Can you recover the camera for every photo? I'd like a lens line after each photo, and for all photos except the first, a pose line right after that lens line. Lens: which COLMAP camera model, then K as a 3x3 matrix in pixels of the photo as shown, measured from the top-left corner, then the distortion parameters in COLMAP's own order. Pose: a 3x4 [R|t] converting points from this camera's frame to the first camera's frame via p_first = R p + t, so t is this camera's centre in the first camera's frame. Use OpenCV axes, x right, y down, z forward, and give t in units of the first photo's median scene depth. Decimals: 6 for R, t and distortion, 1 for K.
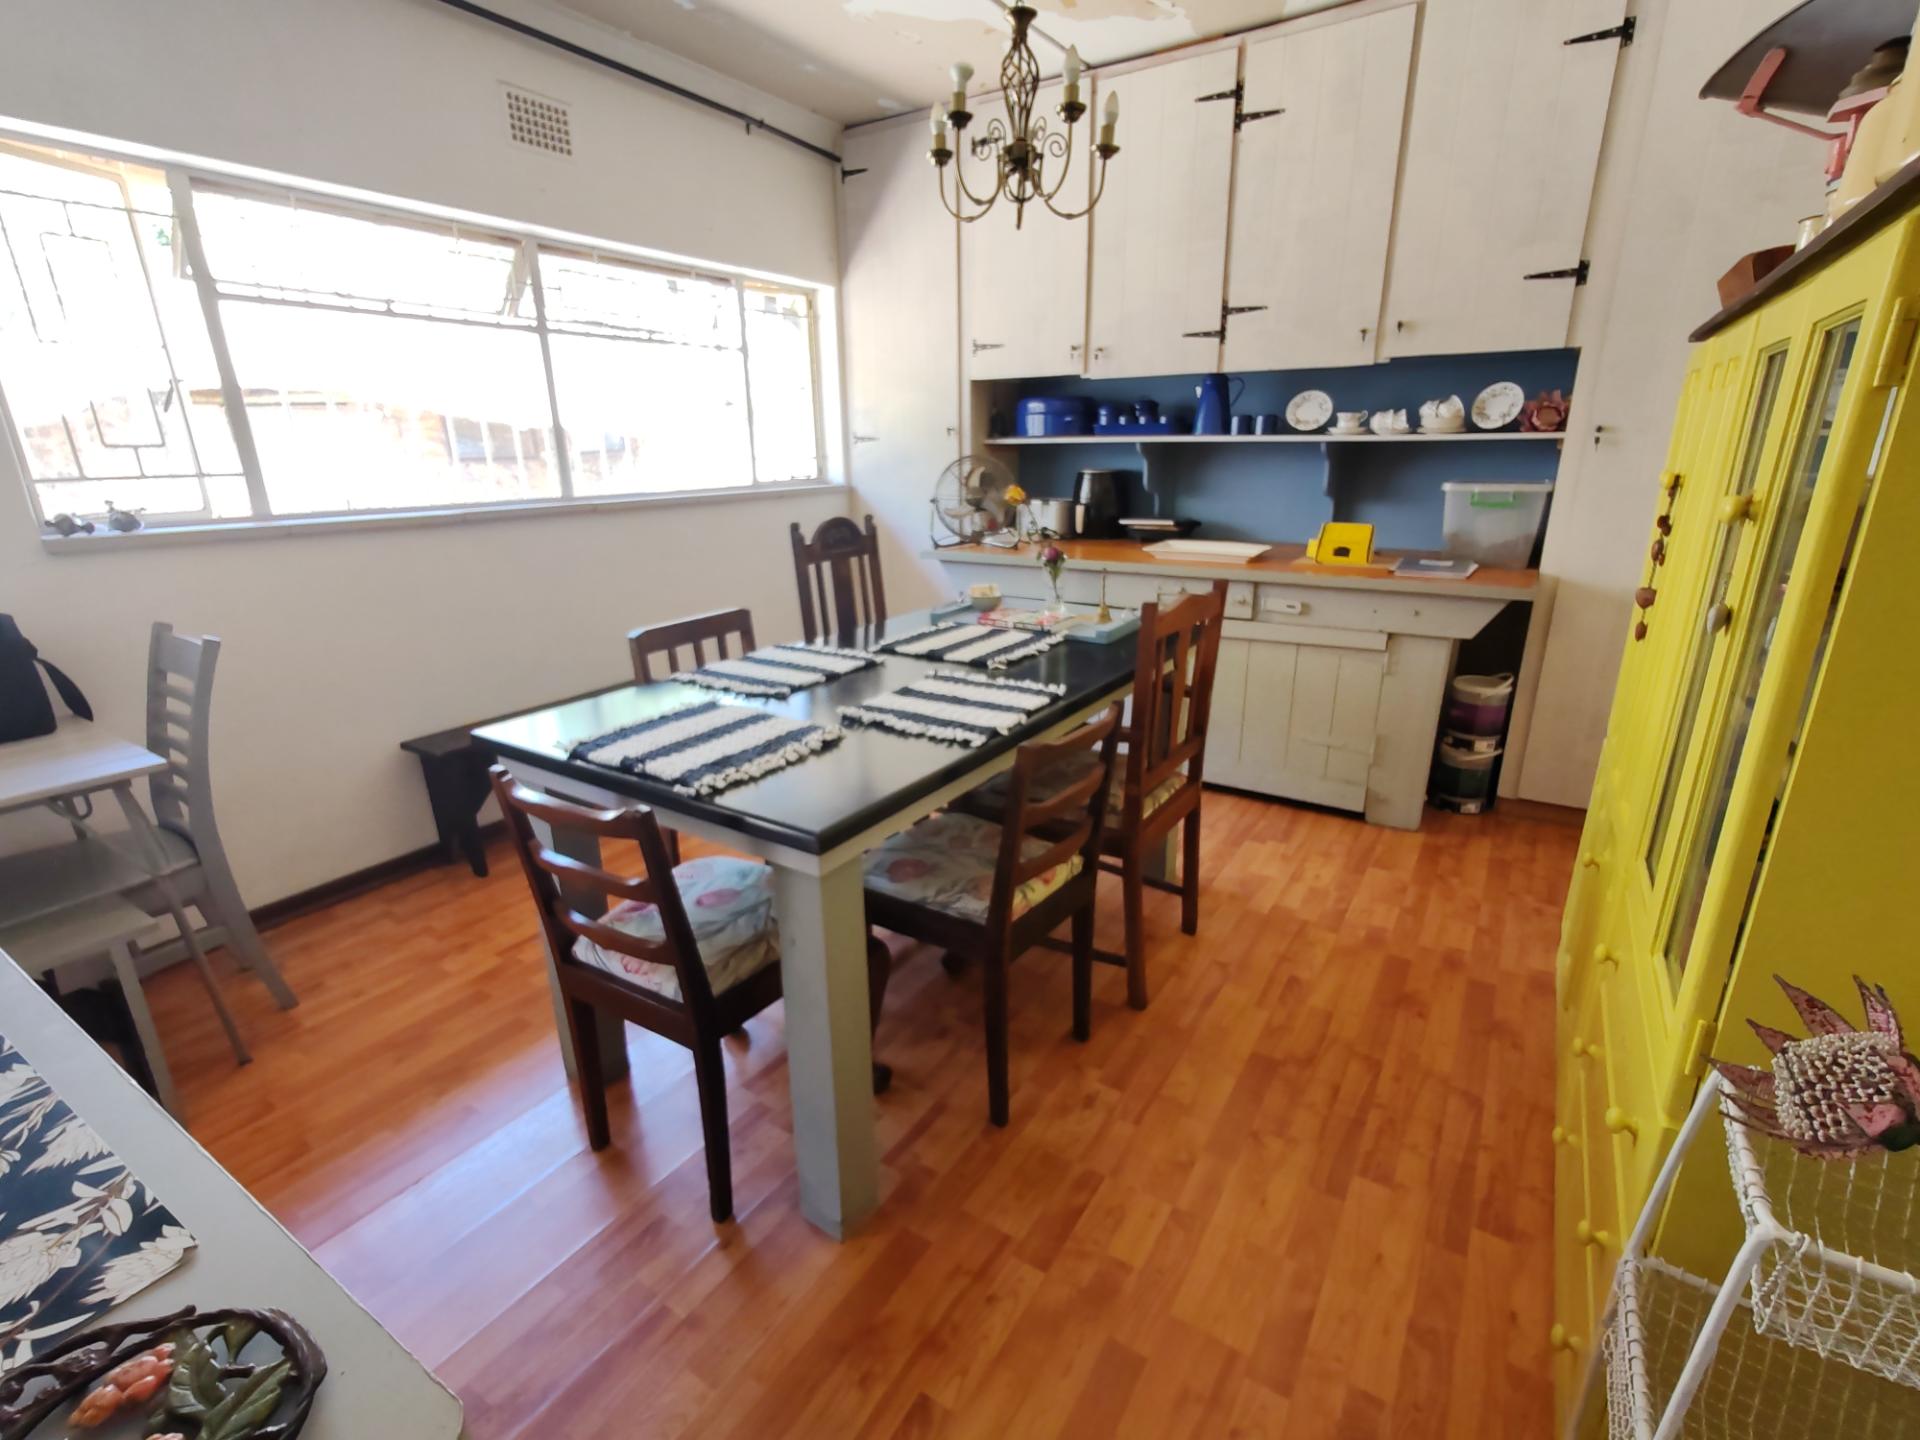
lens RADIAL K [[875.6, 0, 950.8], [0, 875.6, 722.7], [0, 0, 1]] dist [0.002238, 0.001469]
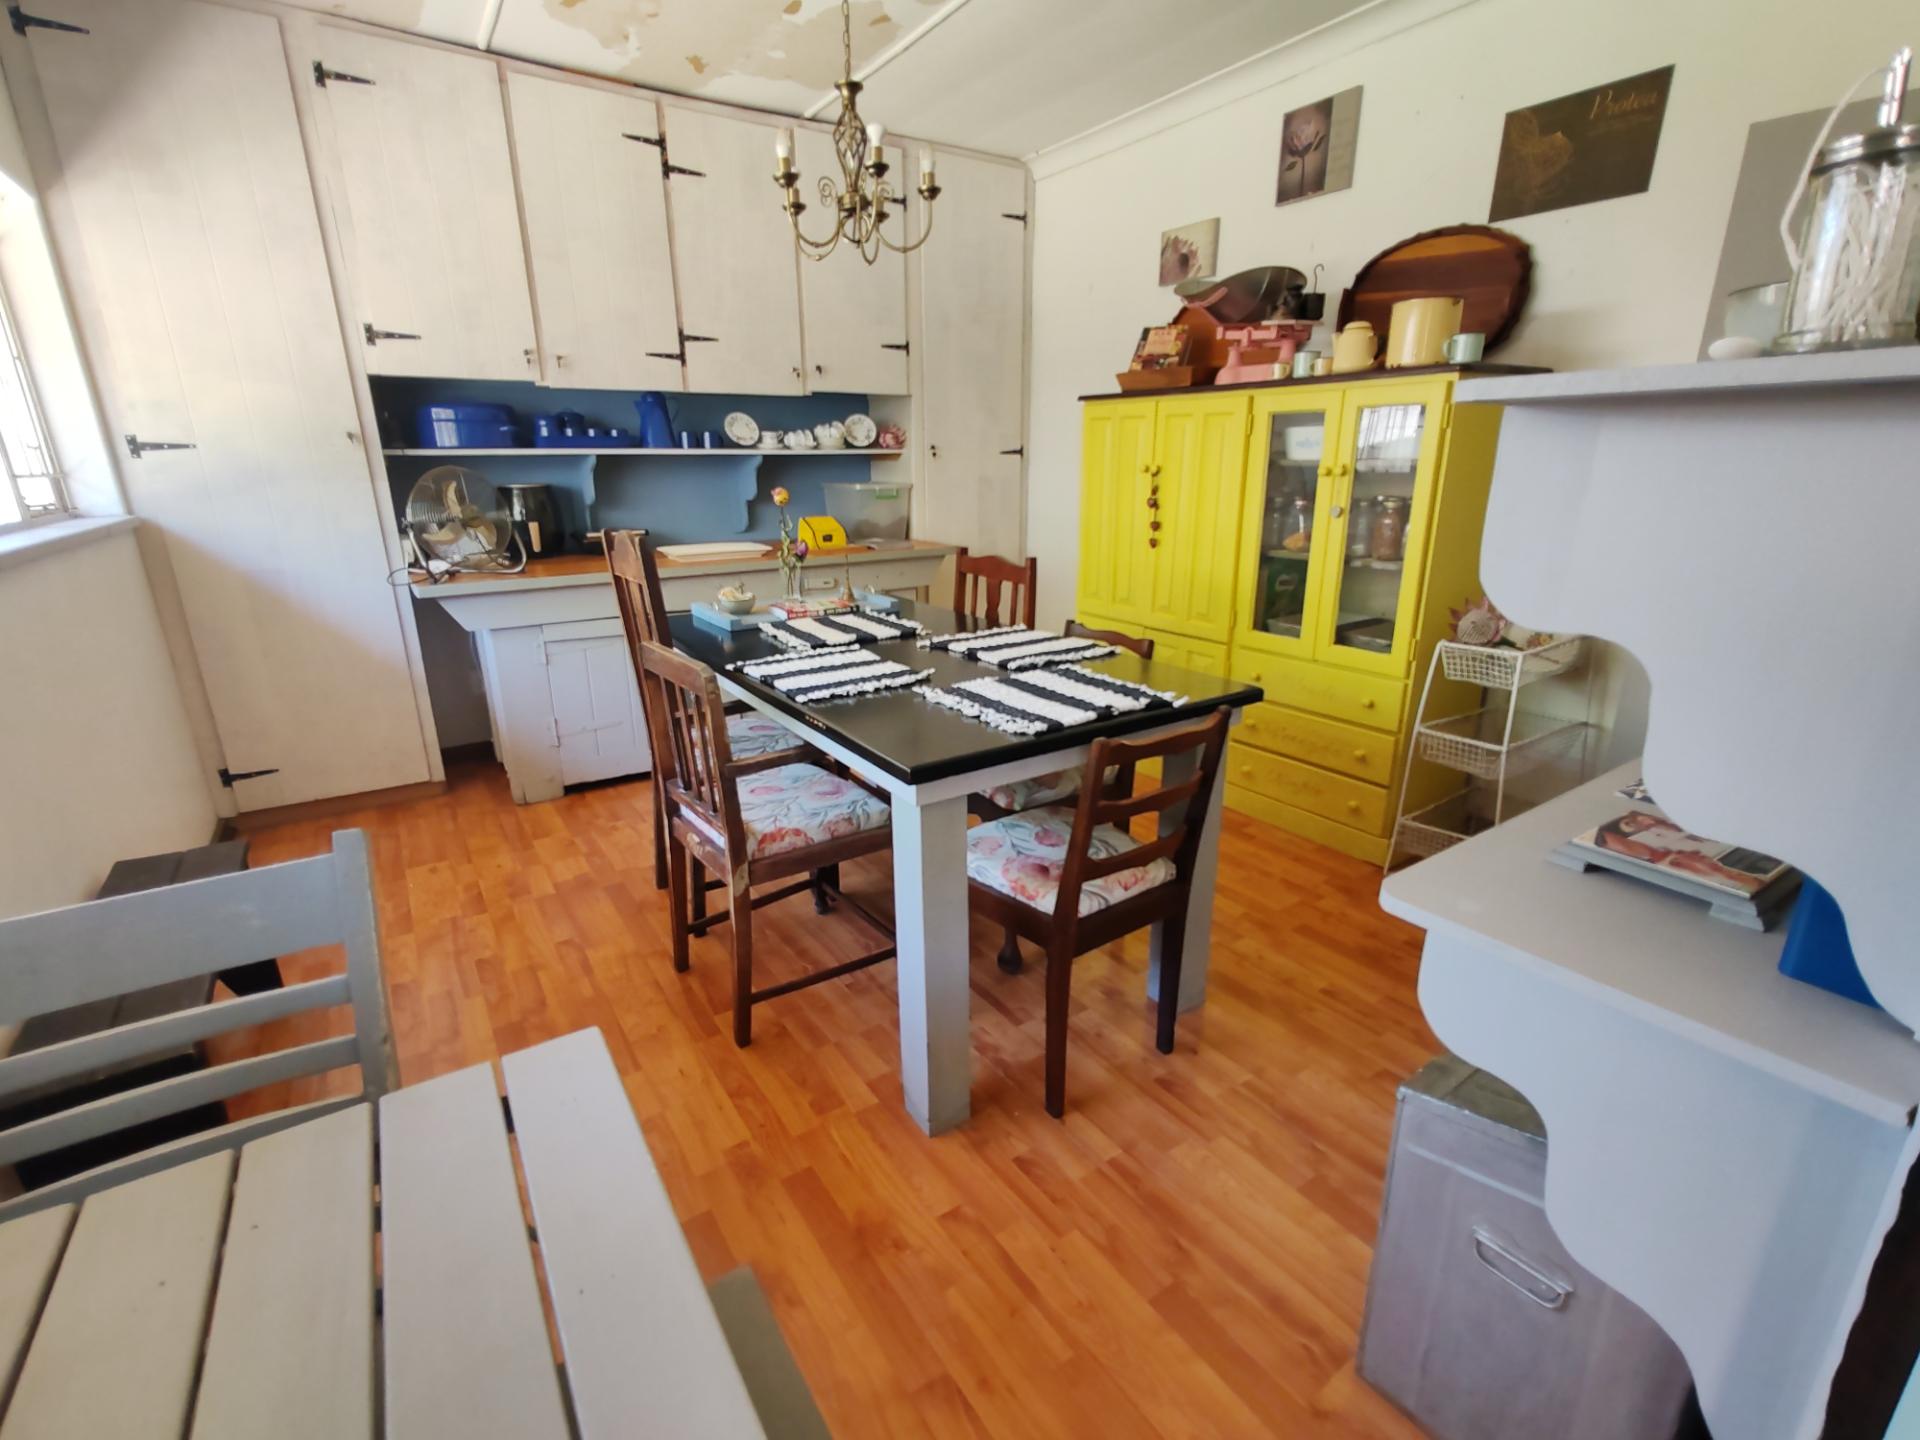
lens RADIAL K [[875.6, 0, 945.3], [0, 875.6, 723.6], [0, 0, 1]] dist [0.002238, 0.001469]
pose [[0.394662, -0.260491, 0.881128, -0.663191], [0.285602, 0.946246, 0.151820, -0.078036], [-0.873312, 0.191734, 0.447844, 0.301523]]
